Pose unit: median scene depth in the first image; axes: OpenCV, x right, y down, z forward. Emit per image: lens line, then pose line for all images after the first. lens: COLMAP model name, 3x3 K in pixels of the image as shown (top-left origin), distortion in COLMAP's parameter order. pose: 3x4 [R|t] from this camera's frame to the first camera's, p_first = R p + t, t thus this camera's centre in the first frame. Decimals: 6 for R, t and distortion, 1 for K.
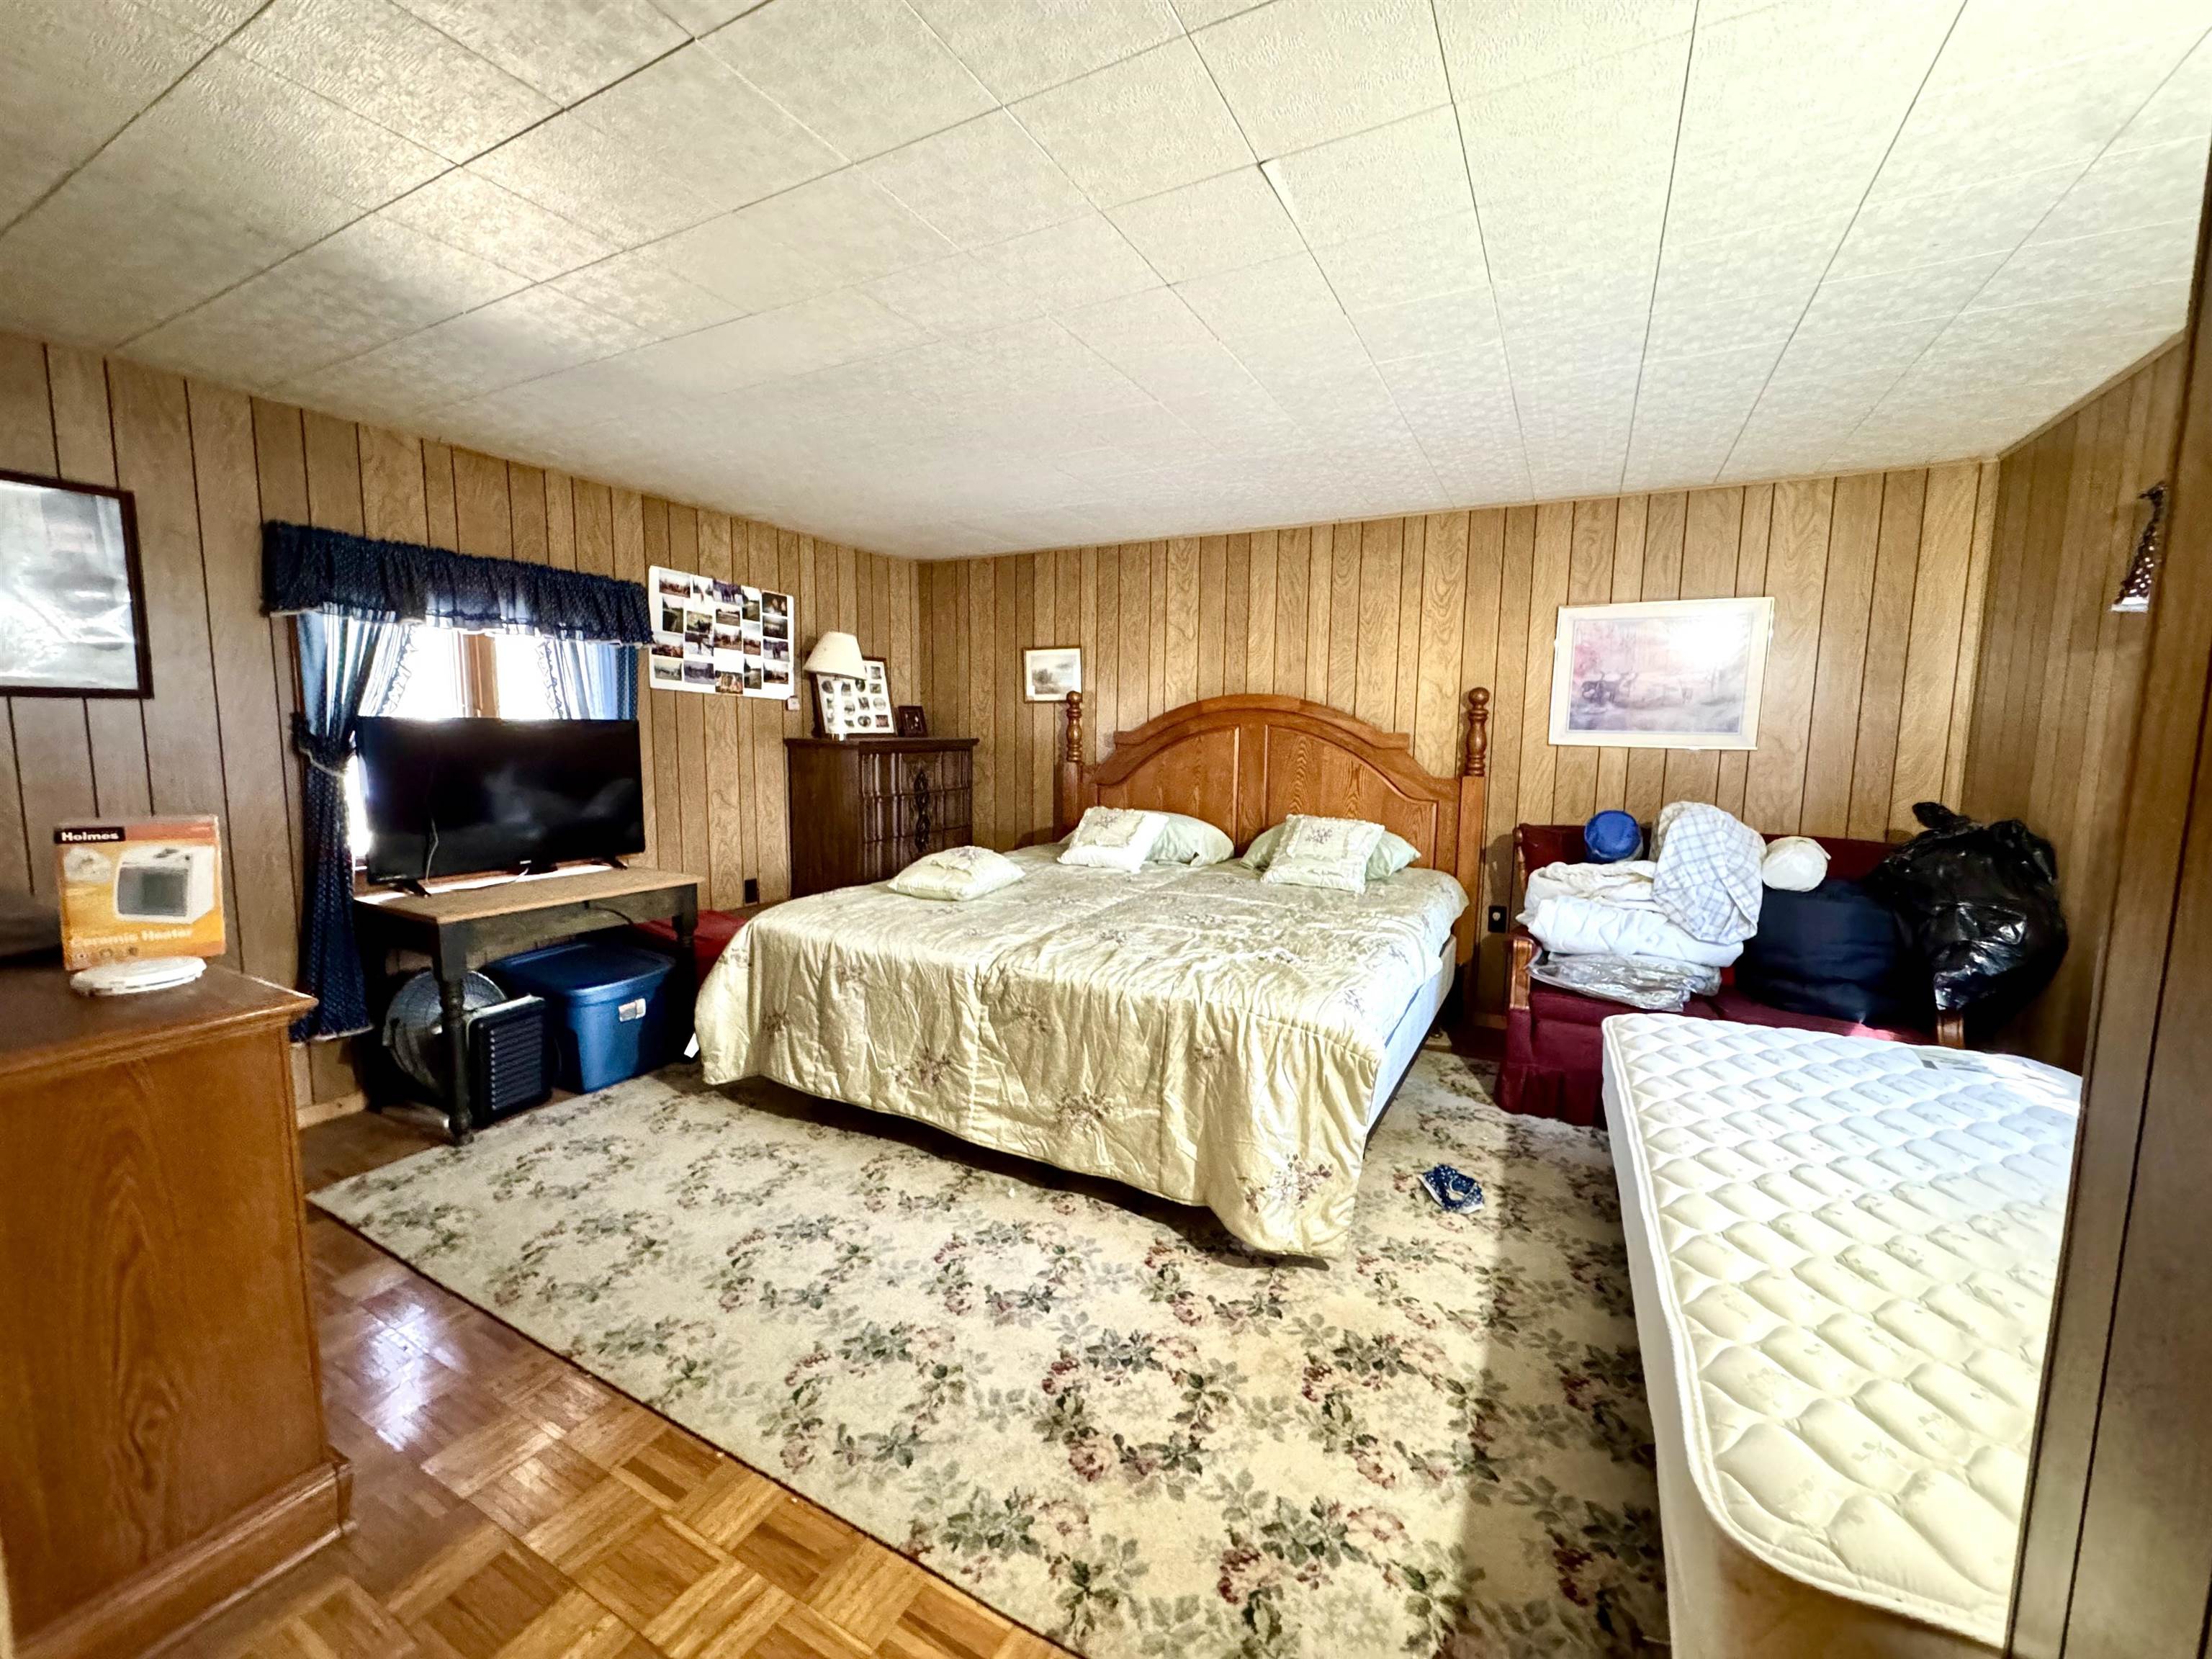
lens RADIAL K [[879.5, 0, 1104.8], [0, 879.5, 827.8], [0, 0, 1]] dist [-0.001780, -0.000208]
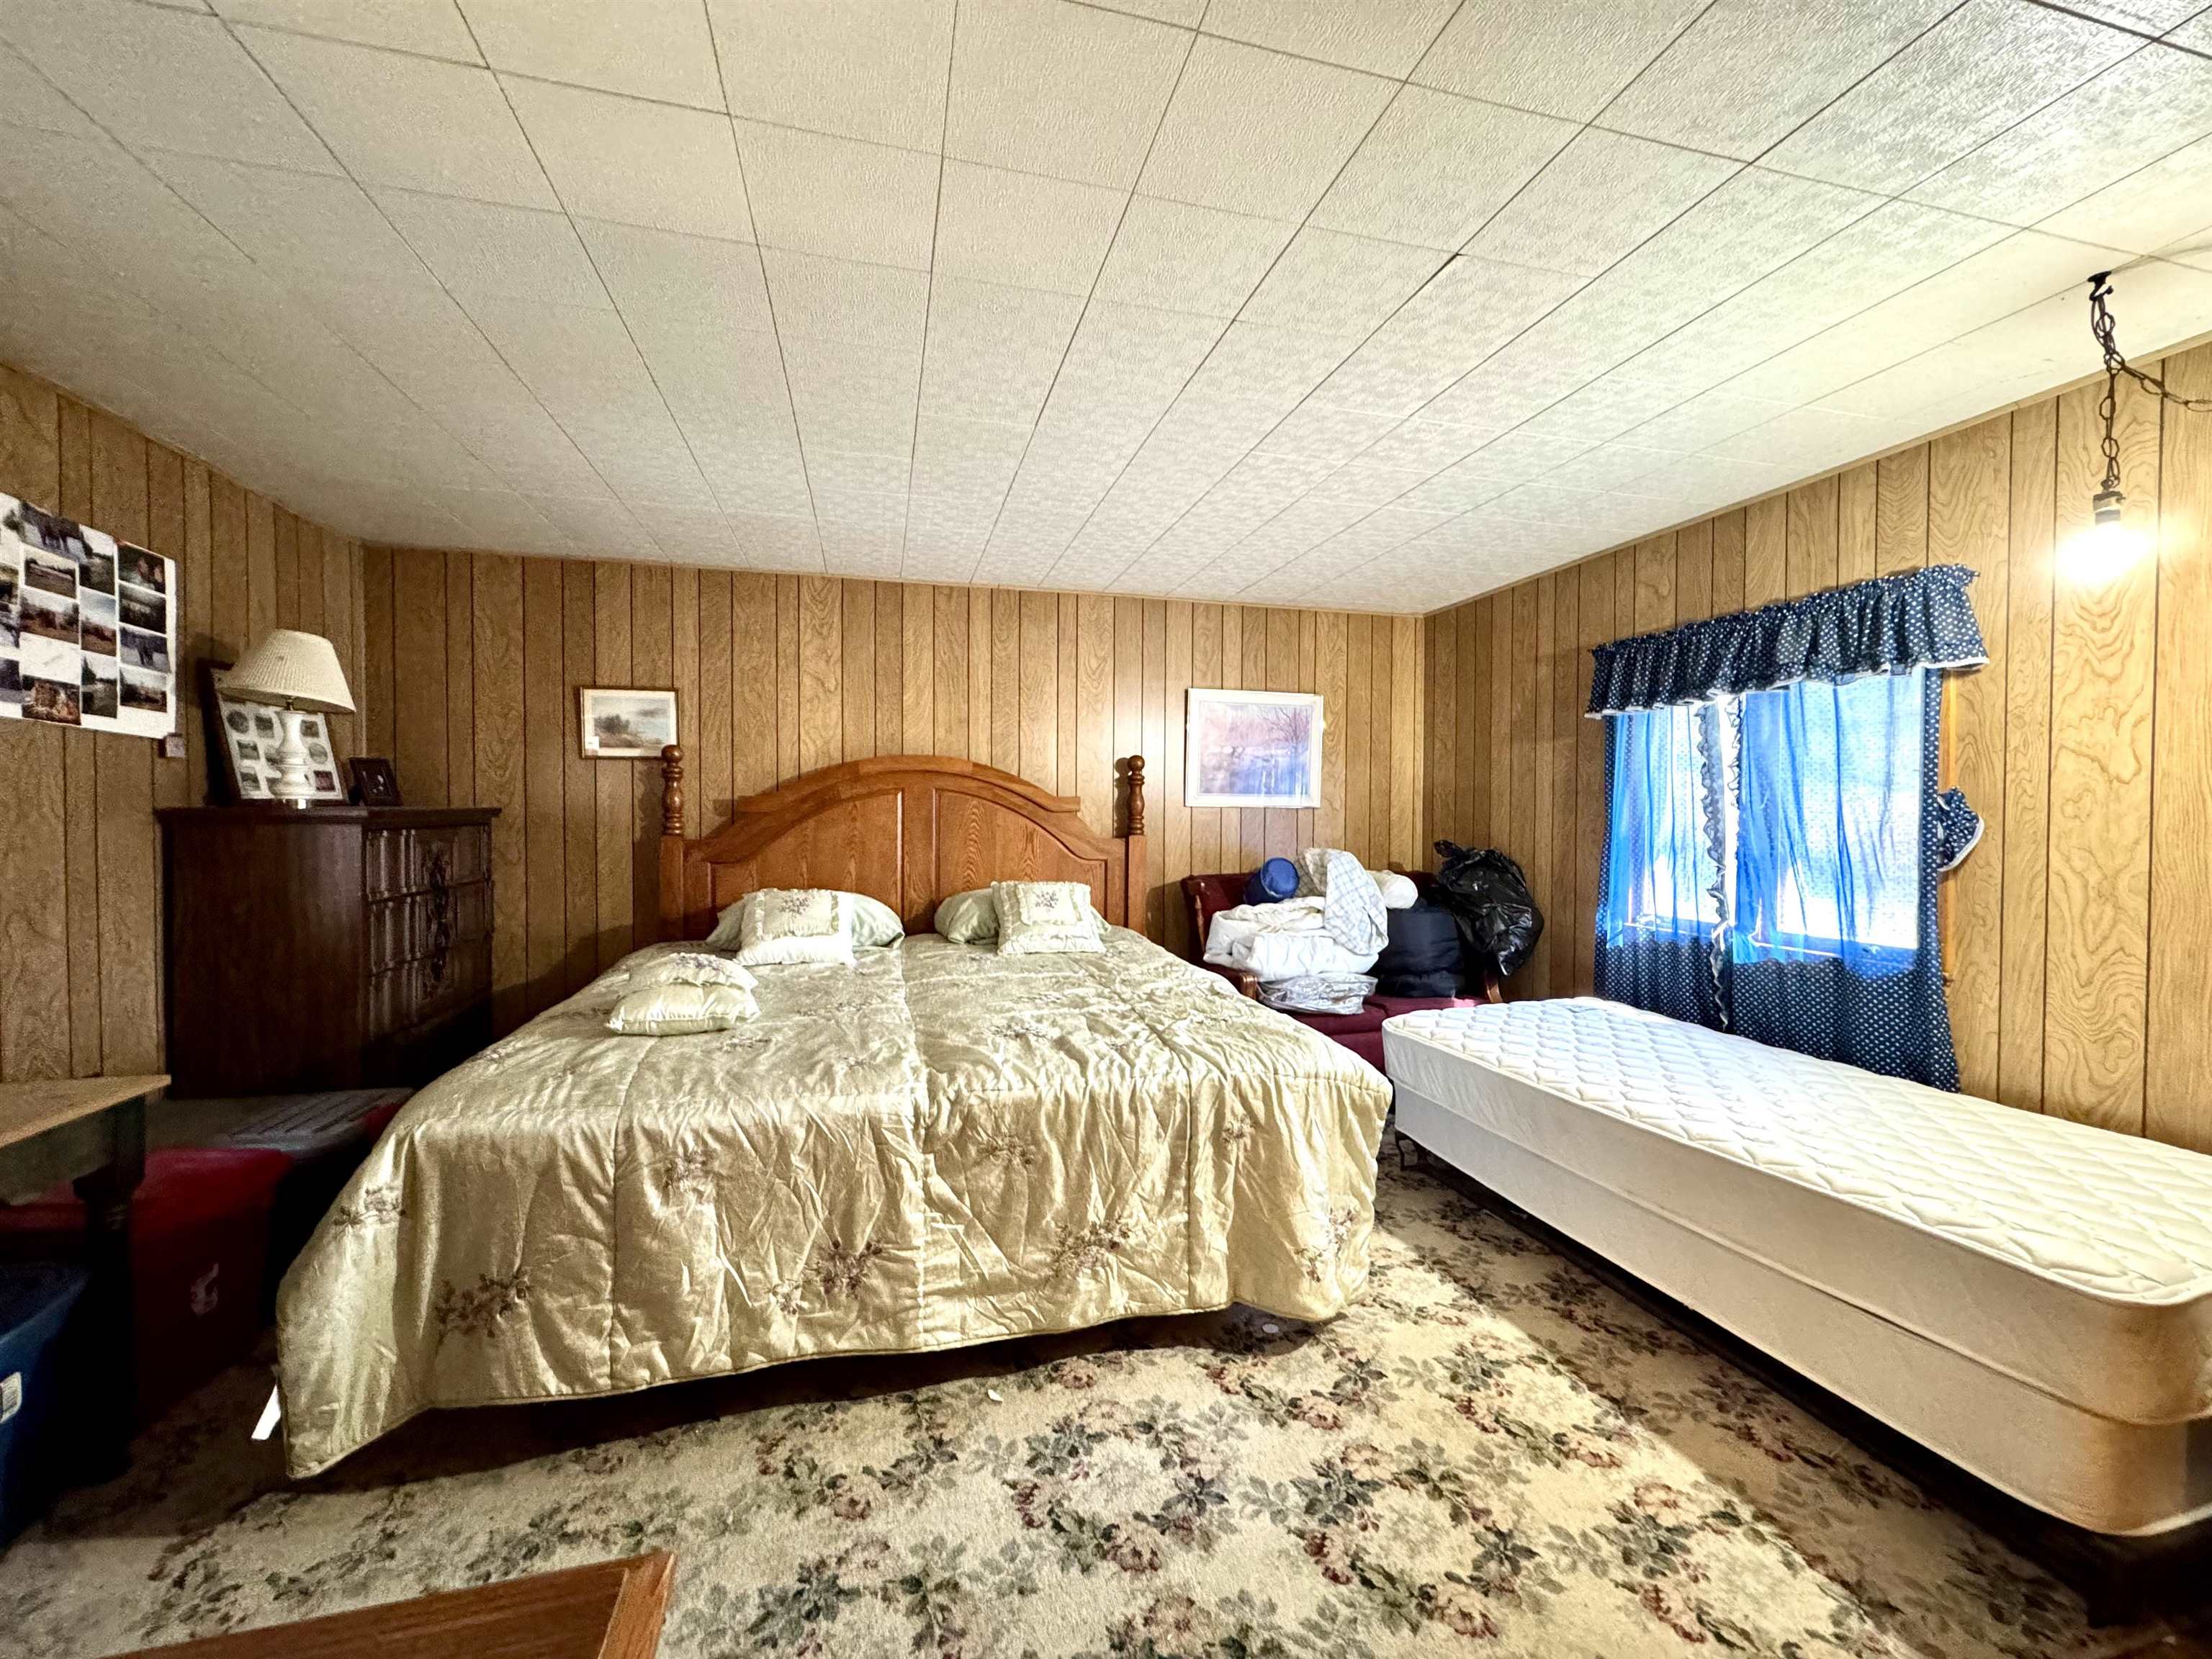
lens RADIAL K [[879.5, 0, 1104.8], [0, 879.5, 827.8], [0, 0, 1]] dist [-0.001780, -0.000208]
pose [[0.734410, -0.023505, 0.678299, -0.449578], [0.081286, 0.995253, -0.053521, -0.016579], [-0.673821, 0.094443, 0.732834, 0.287130]]
